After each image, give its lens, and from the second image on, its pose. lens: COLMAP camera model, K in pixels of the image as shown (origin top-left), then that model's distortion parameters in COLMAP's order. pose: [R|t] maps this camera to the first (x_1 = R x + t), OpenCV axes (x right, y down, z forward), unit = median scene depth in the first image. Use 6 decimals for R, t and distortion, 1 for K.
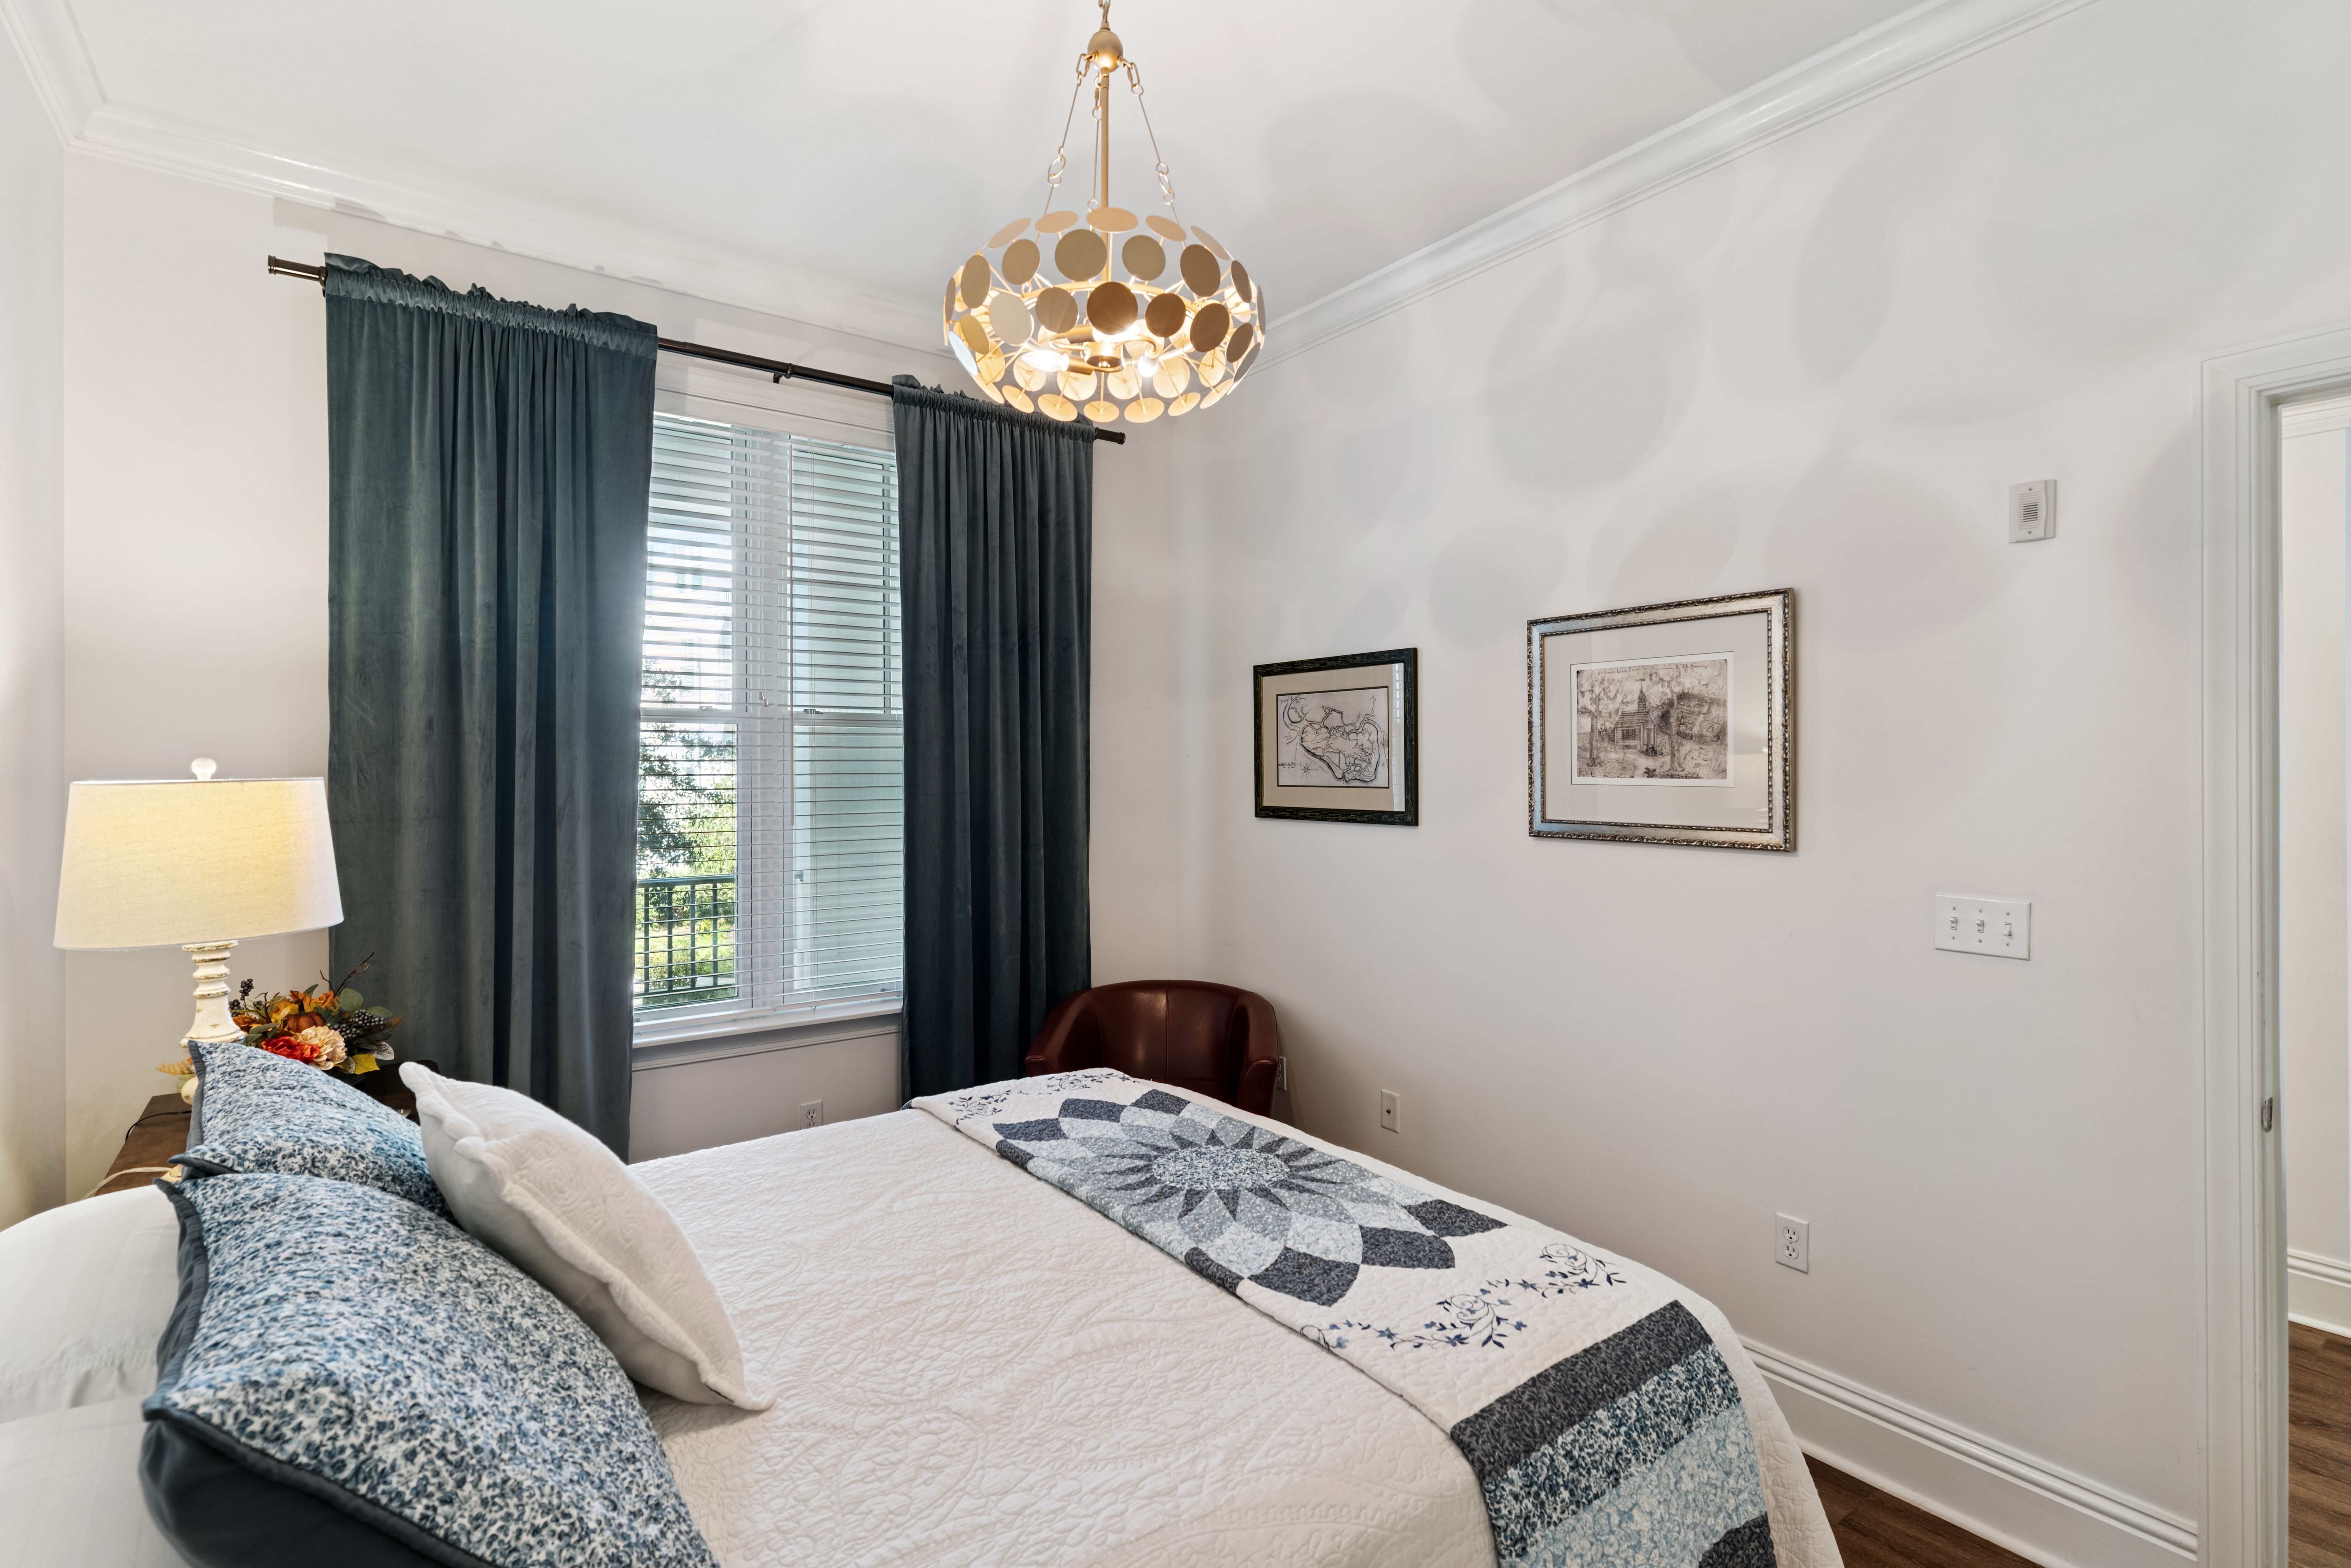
lens RADIAL K [[1120.2, 0, 1176.4], [0, 1120.2, 774.9], [0, 0, 1]] dist [0.001447, 0.000860]
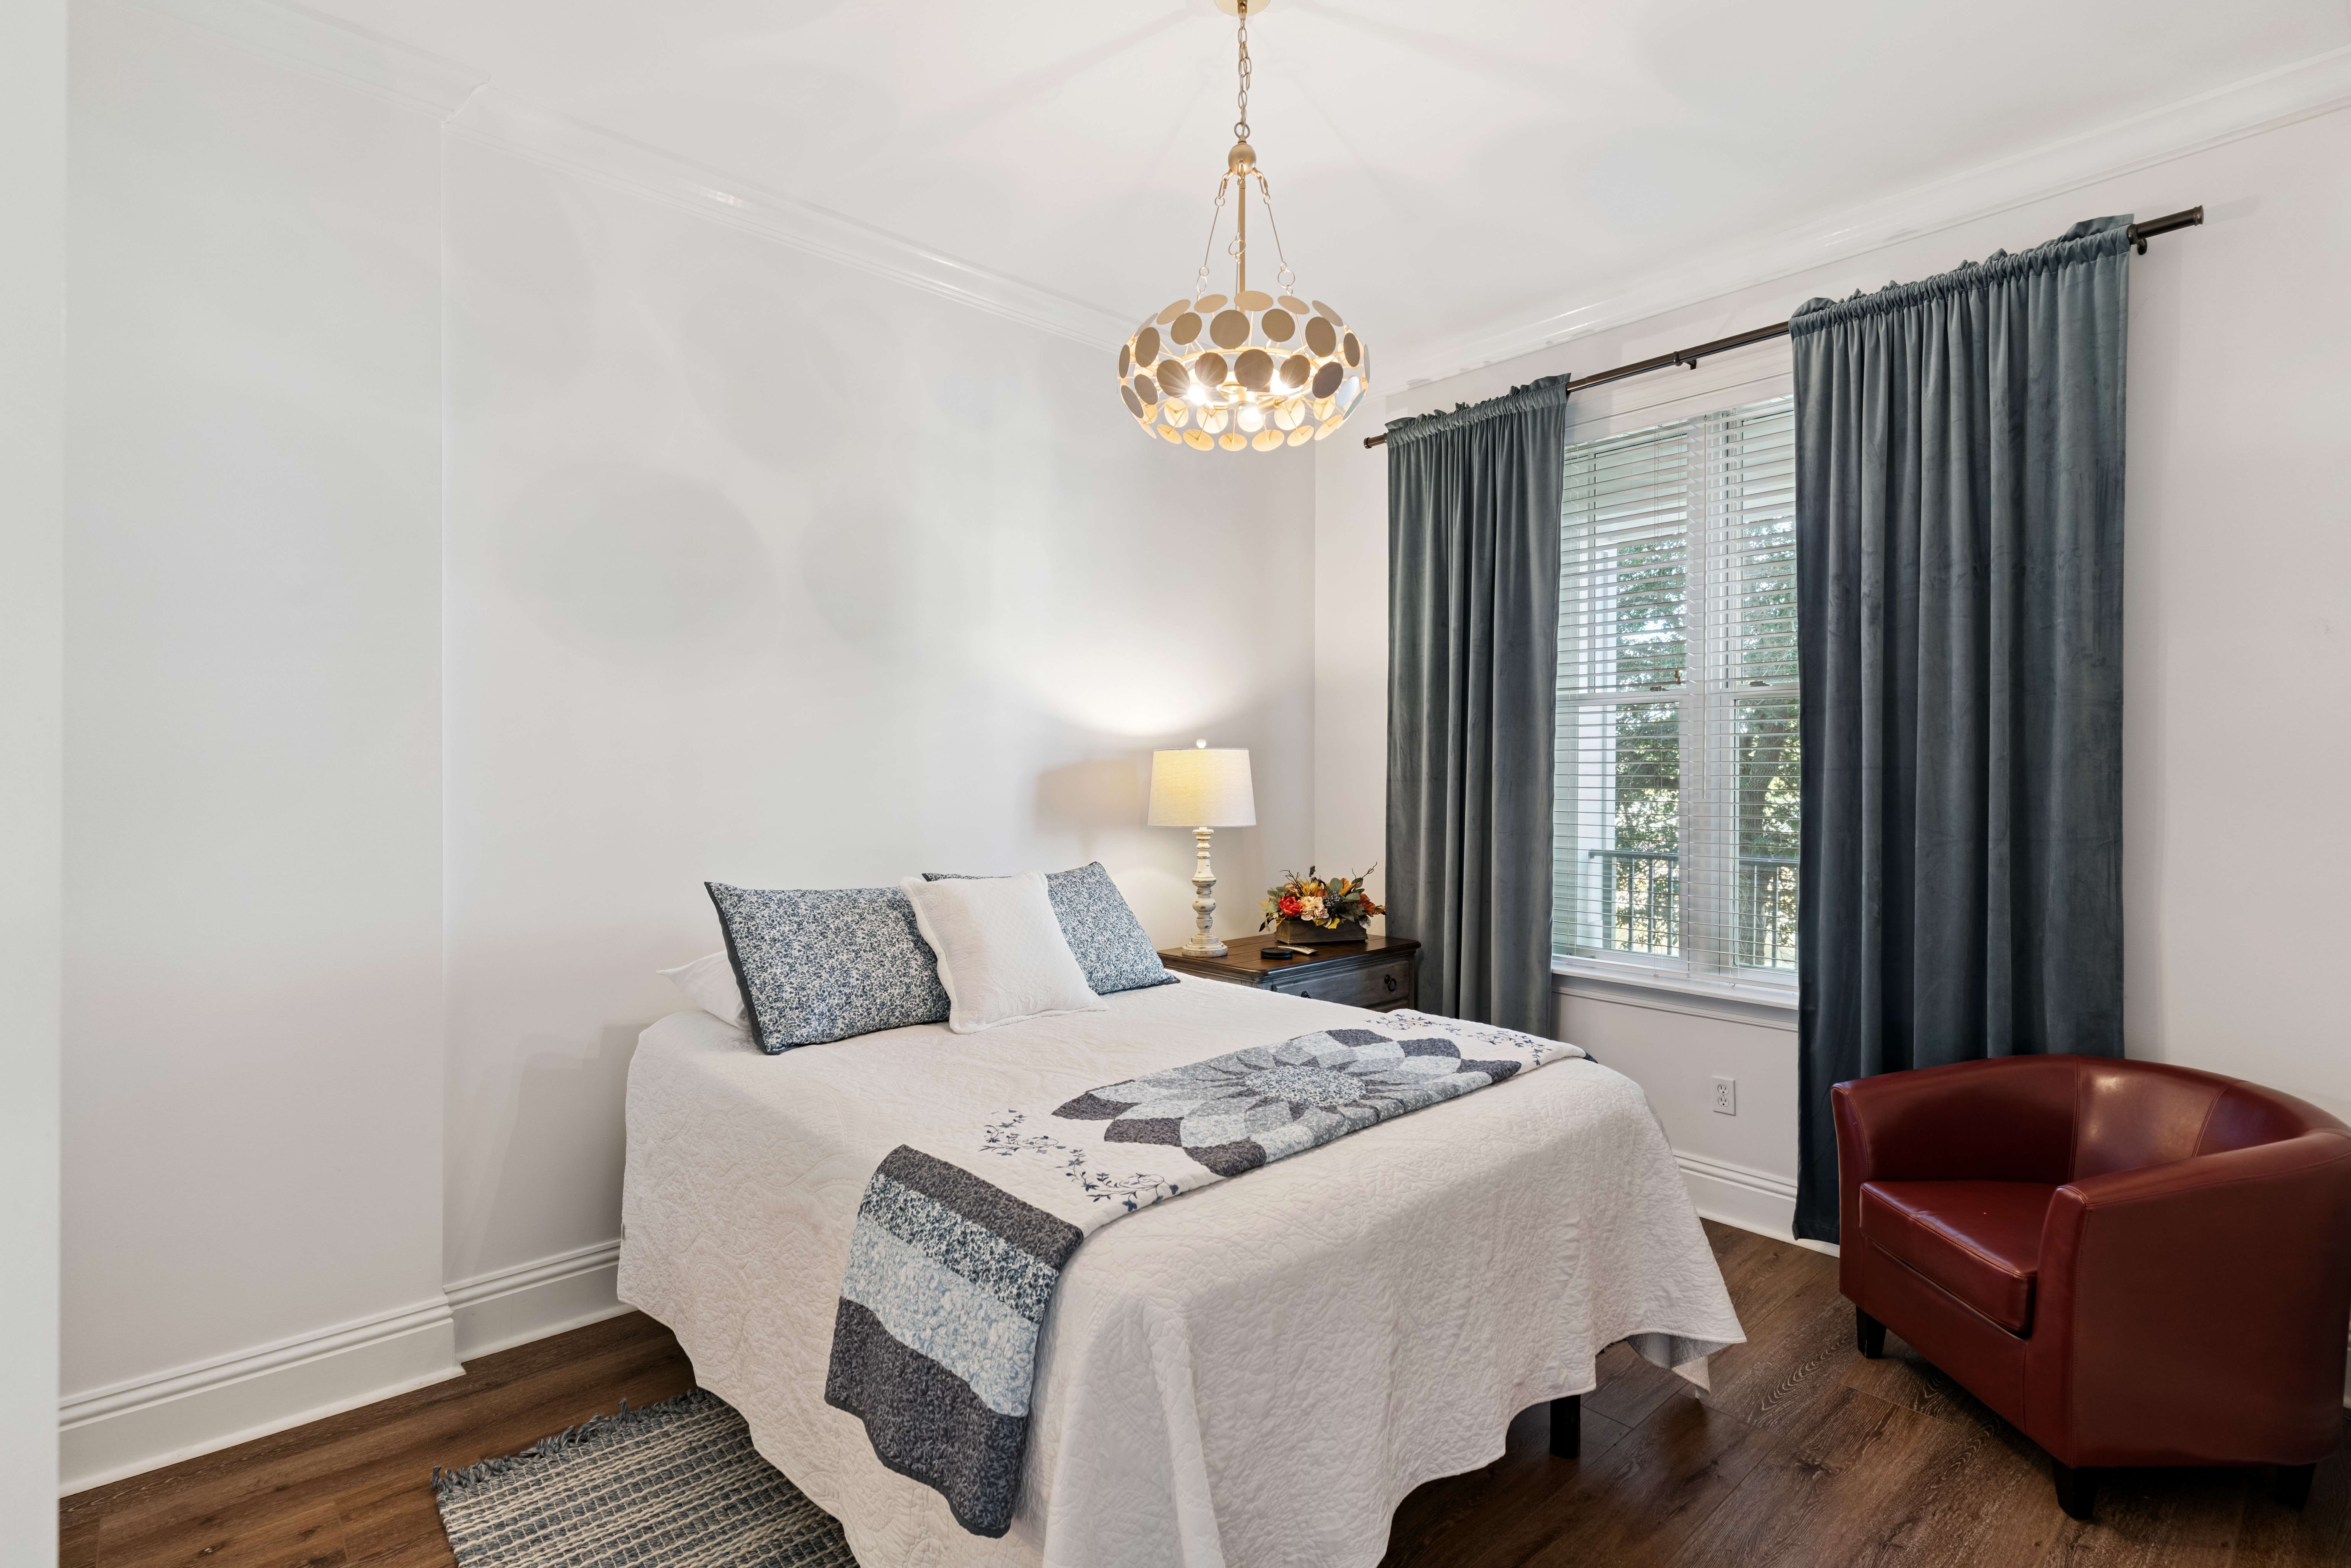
lens RADIAL K [[1128.2, 0, 1167.1], [0, 1128.2, 764.9], [0, 0, 1]] dist [0.000892, 0.000945]
pose [[0.092682, 0.000256, -0.995696, 1.173820], [-0.003842, 0.999993, -0.000101, 0.033567], [0.995688, 0.003834, 0.092682, 0.776746]]
